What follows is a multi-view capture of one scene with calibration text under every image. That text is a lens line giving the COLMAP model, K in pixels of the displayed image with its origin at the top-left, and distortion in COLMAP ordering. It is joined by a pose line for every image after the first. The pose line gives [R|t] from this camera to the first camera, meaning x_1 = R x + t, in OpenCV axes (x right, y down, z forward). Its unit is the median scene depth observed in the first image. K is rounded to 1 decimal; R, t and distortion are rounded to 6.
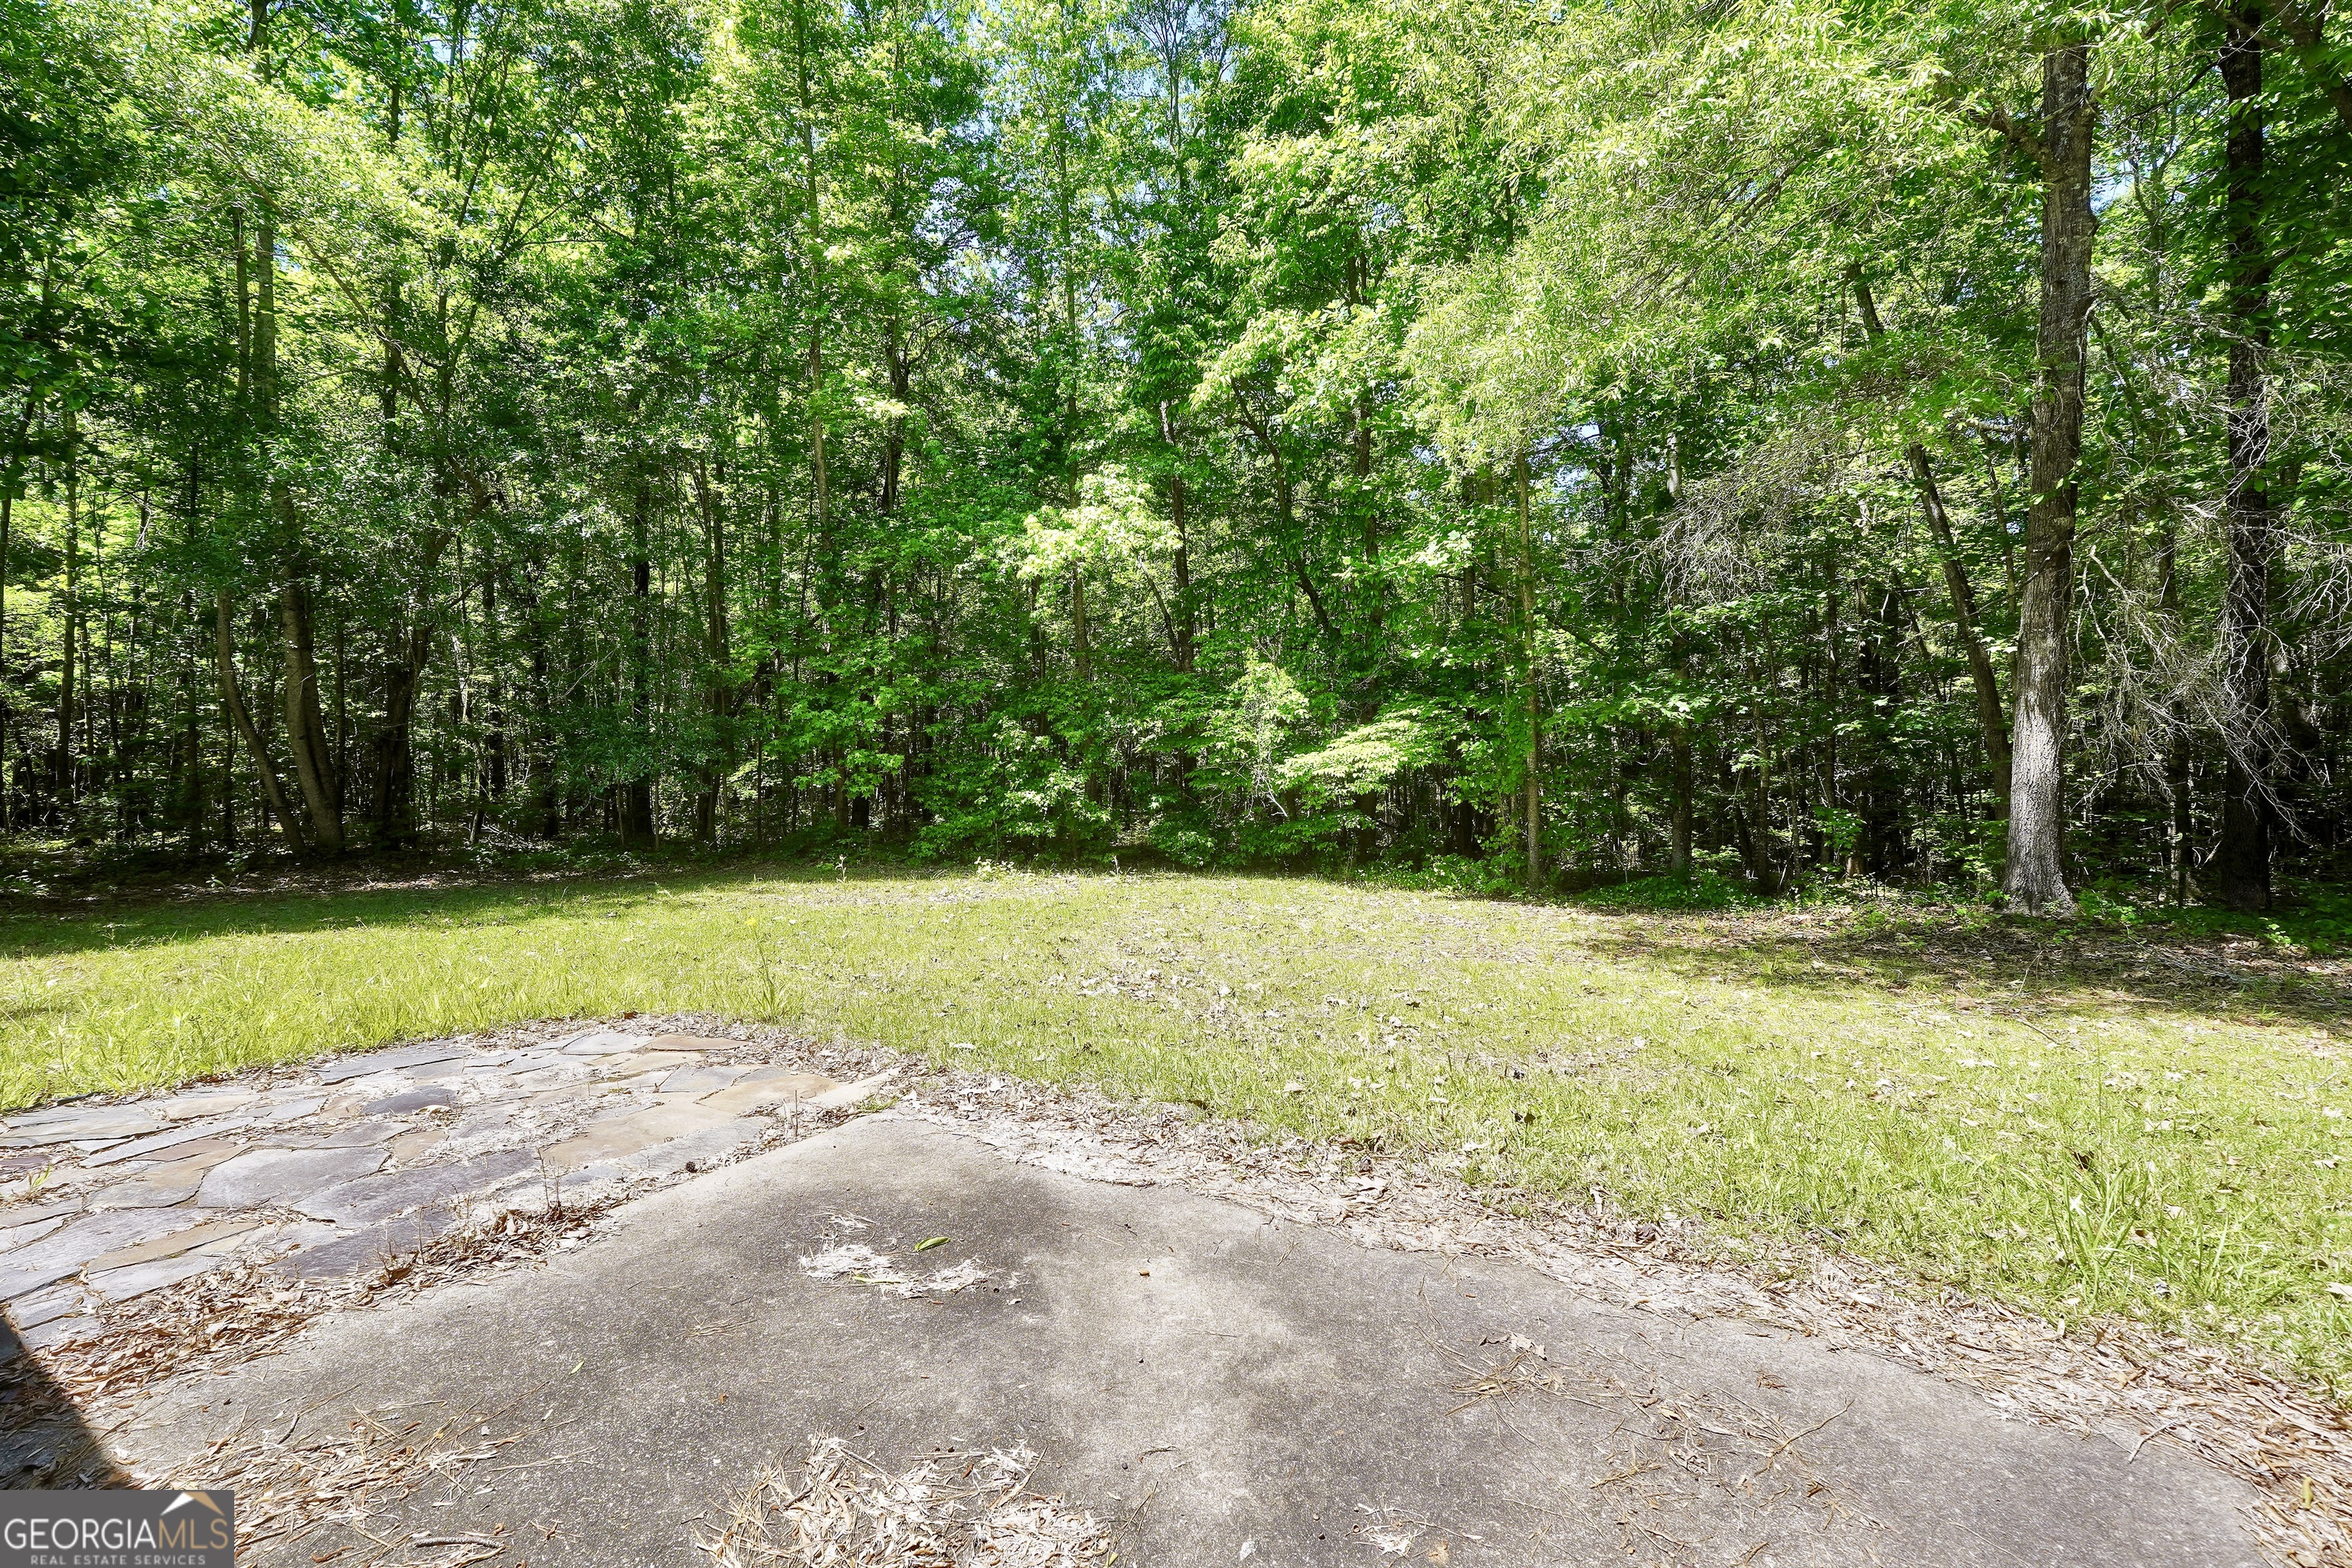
lens RADIAL K [[1086.1, 0, 1168.1], [0, 1086.1, 764.1], [0, 0, 1]] dist [-0.016962, 0.011284]
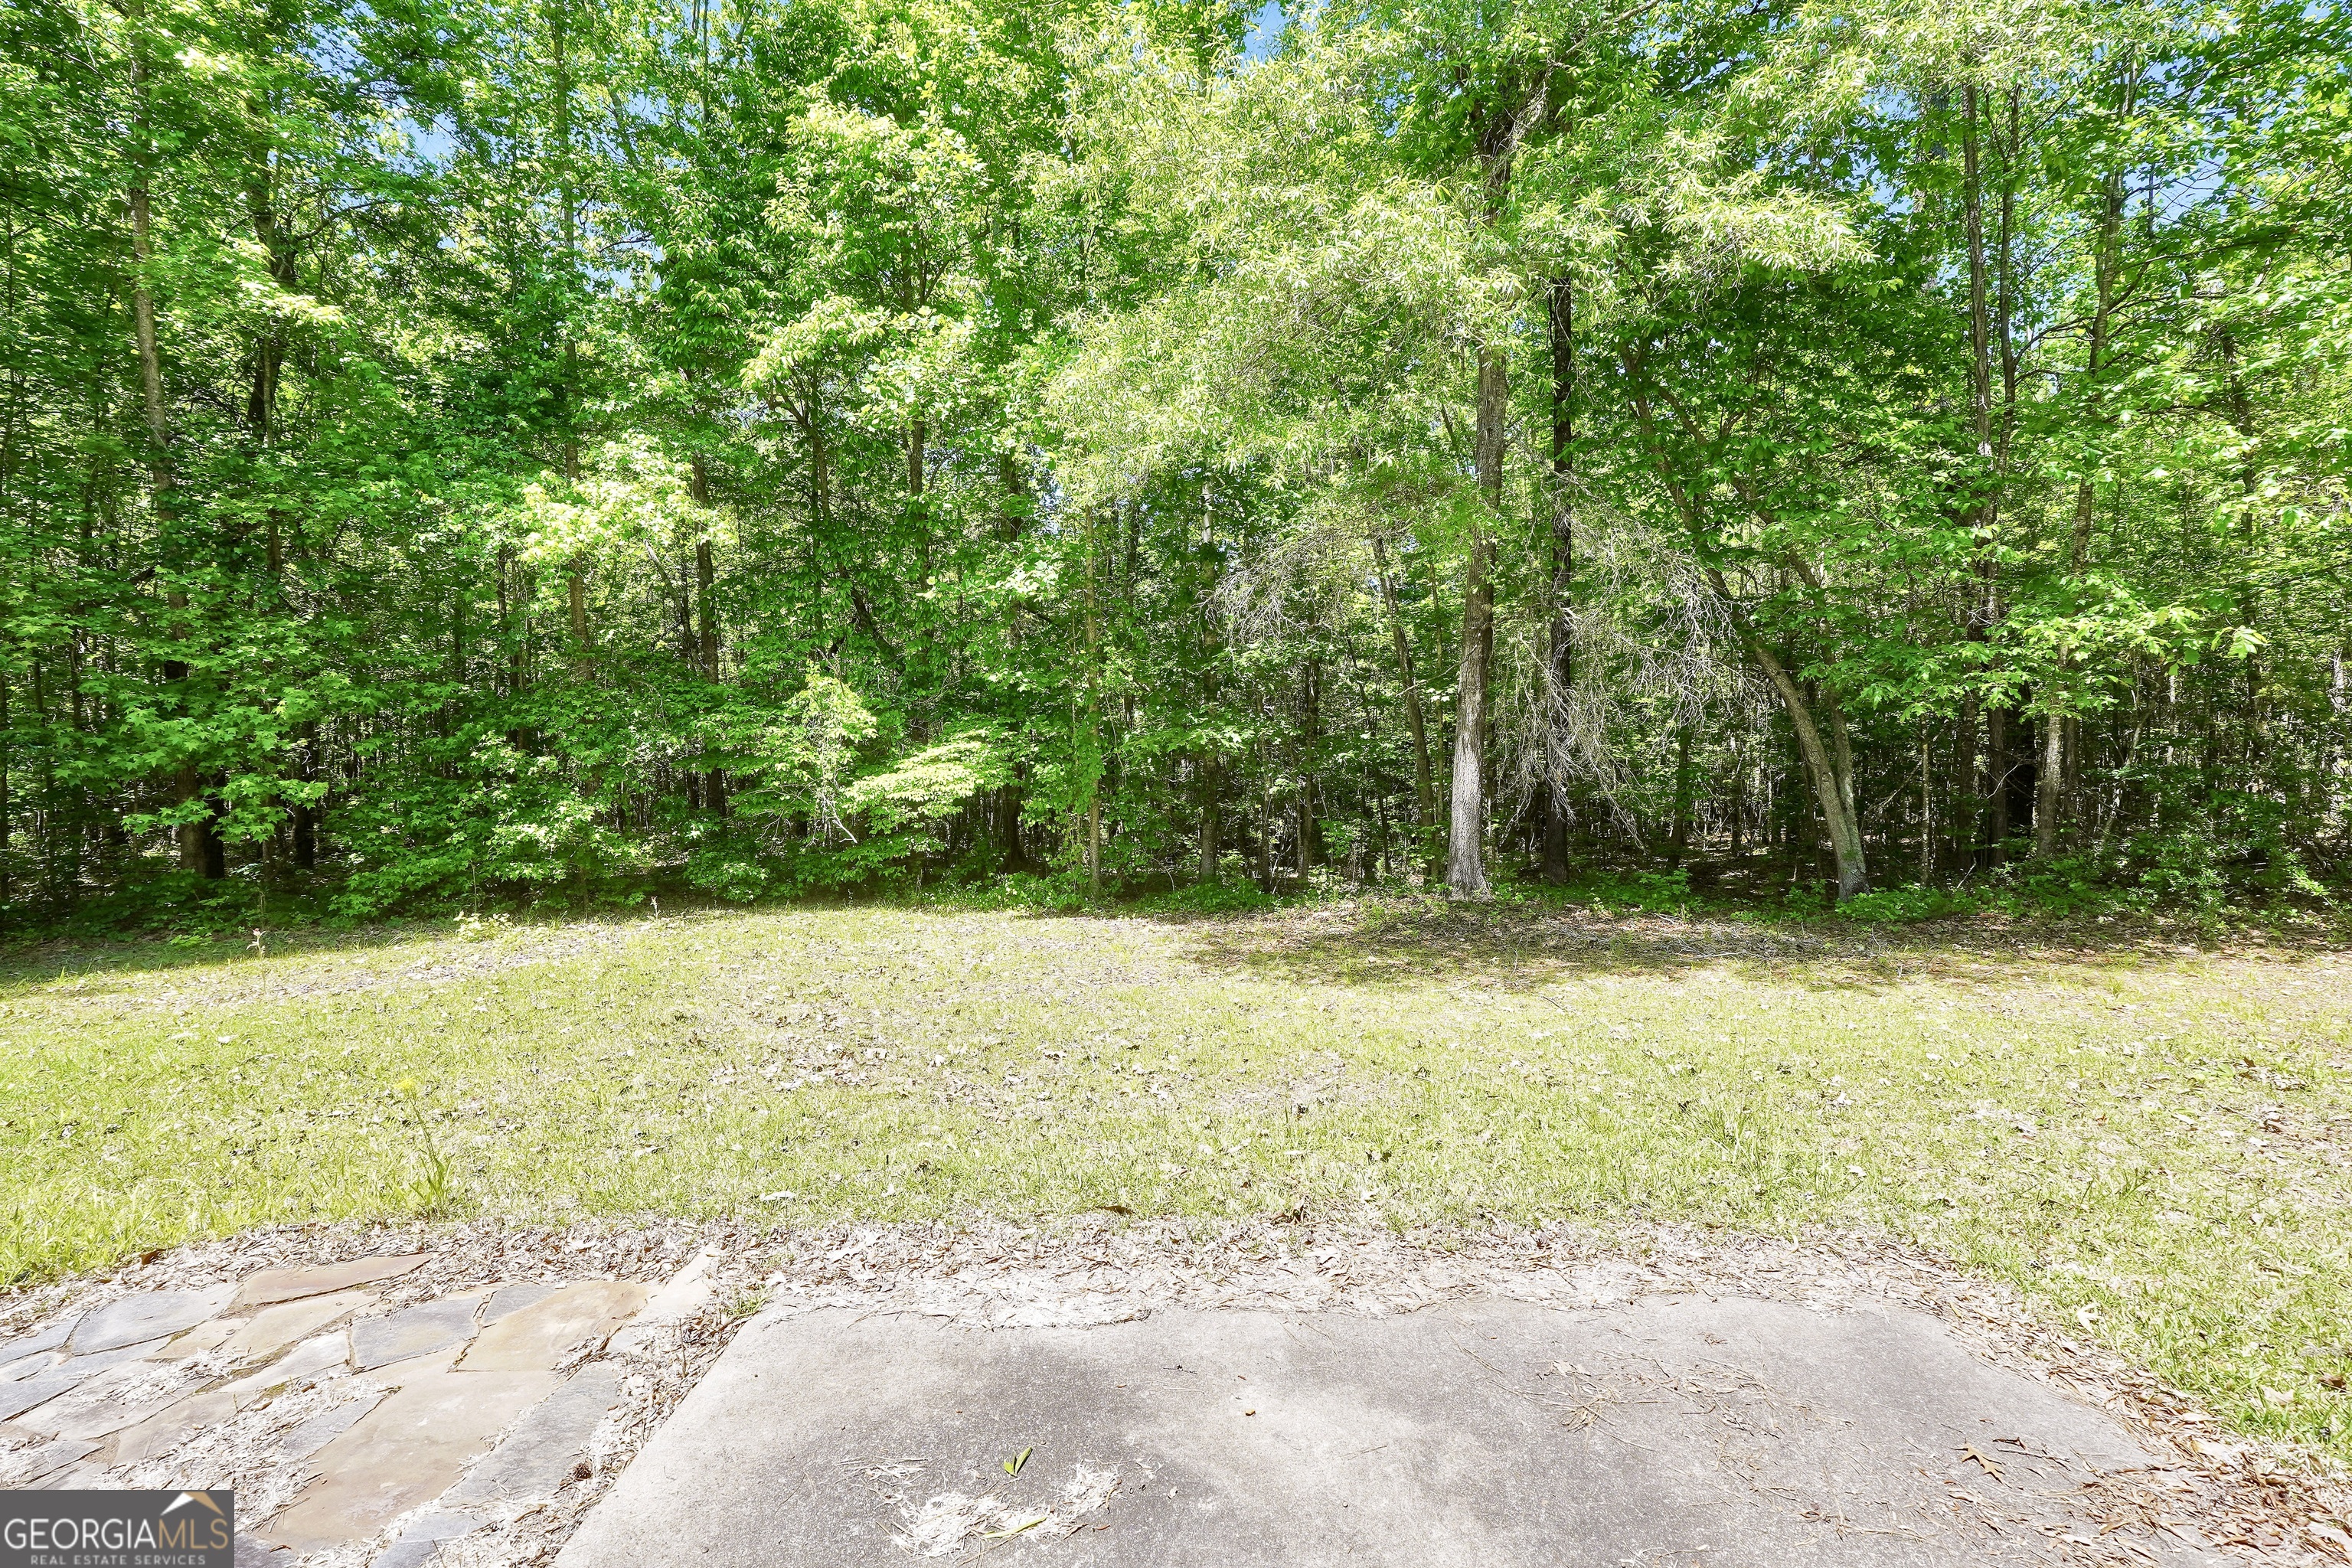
lens RADIAL K [[1086.1, 0, 1168.1], [0, 1086.1, 764.1], [0, 0, 1]] dist [-0.016962, 0.011284]
pose [[0.829706, -0.008687, 0.558133, -0.187389], [-0.005922, 0.999686, 0.024362, -0.043708], [-0.558169, -0.023518, 0.829394, 0.069440]]
